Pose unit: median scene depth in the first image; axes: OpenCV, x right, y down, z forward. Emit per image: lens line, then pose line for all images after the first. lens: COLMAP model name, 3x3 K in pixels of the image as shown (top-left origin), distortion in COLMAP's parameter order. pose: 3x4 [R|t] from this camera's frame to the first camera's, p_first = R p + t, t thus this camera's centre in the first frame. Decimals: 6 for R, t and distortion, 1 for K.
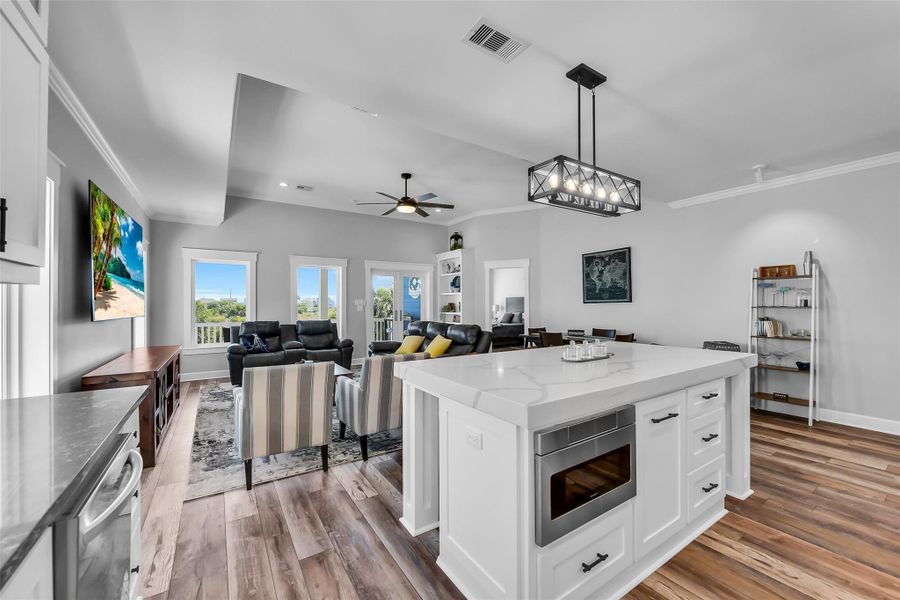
lens RADIAL K [[357.0, 0, 452.7], [0, 357.0, 302.1], [0, 0, 1]] dist [-0.013157, -0.000229]
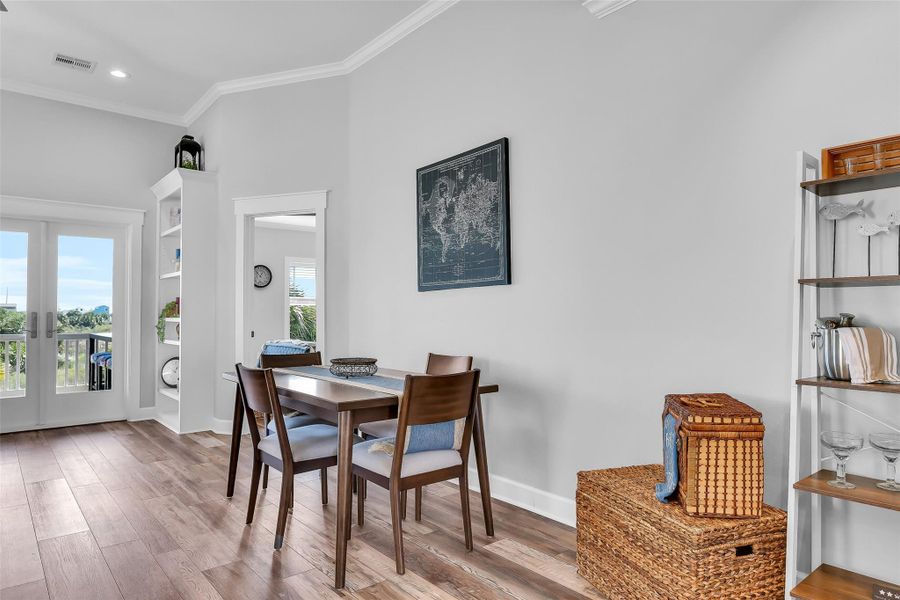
lens RADIAL K [[554.6, 0, 451.3], [0, 554.6, 301.9], [0, 0, 1]] dist [-0.003619, 0.000940]
pose [[0.992518, 0.000106, 0.122102, 0.368621], [0.001320, 0.999932, -0.011594, 0.026129], [-0.122095, 0.011668, 0.992450, 0.424300]]
